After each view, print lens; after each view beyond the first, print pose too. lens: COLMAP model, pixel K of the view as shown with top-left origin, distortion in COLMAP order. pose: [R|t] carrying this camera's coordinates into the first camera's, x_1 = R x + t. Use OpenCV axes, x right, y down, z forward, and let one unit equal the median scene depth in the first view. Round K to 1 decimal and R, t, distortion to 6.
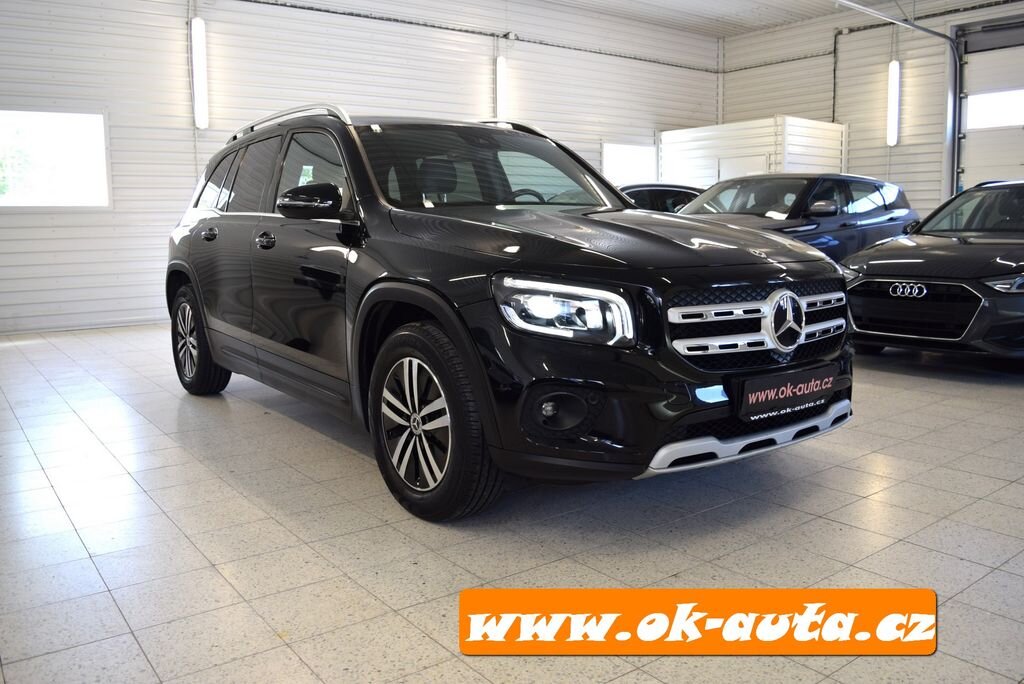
lens RADIAL K [[843.9, 0, 490.8], [0, 843.9, 328.7], [0, 0, 1]] dist [-0.090907, 0.001060]
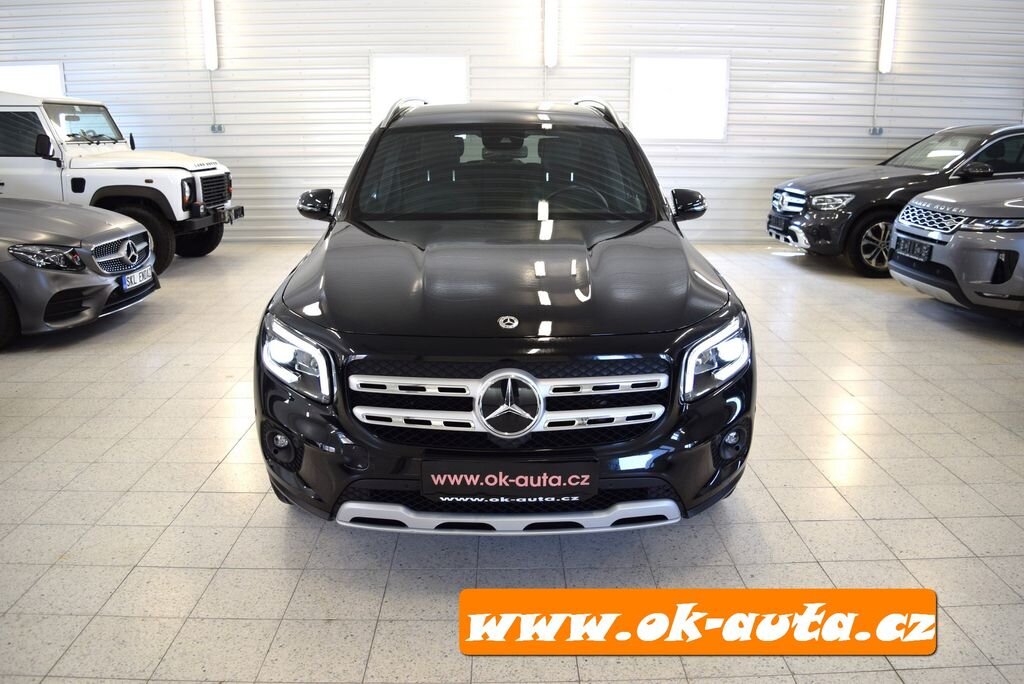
lens RADIAL K [[821.0, 0, 508.0], [0, 821.0, 320.7], [0, 0, 1]] dist [-0.102676, 0.029550]
pose [[0.808604, 0.152206, -0.568325, 0.831704], [-0.079552, 0.985372, 0.150713, -0.228891], [0.582951, -0.076655, 0.808884, 0.288995]]
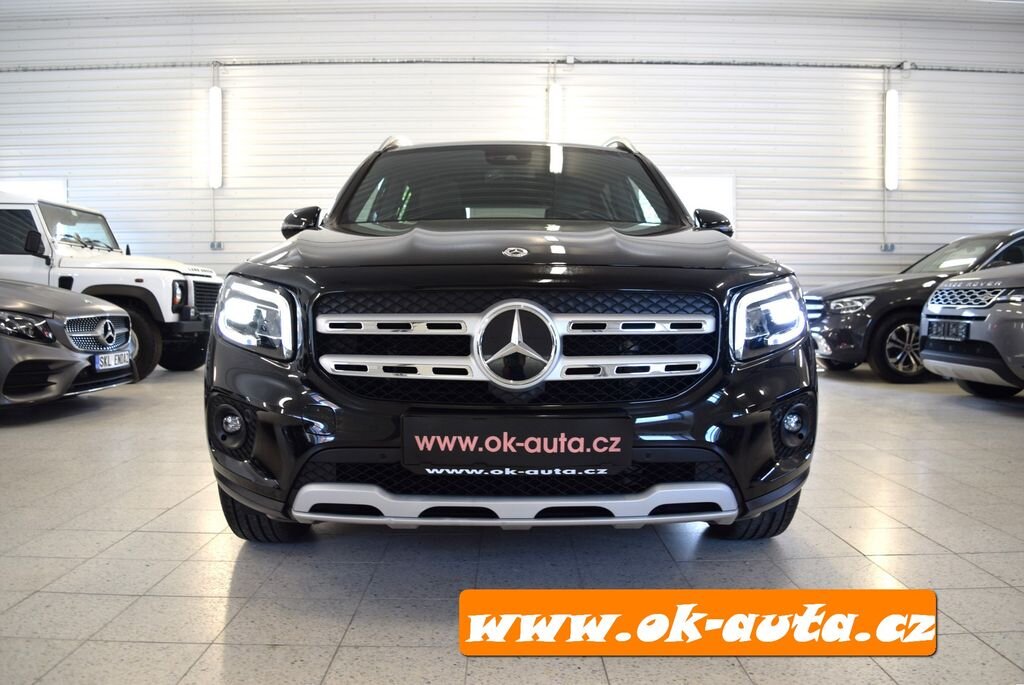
lens RADIAL K [[821.0, 0, 508.0], [0, 821.0, 321.2], [0, 0, 1]] dist [-0.102676, 0.029550]
pose [[0.806069, 0.029184, -0.591102, 0.750781], [-0.081959, 0.994664, -0.062656, 0.015002], [0.586119, 0.098951, 0.804160, 0.429314]]
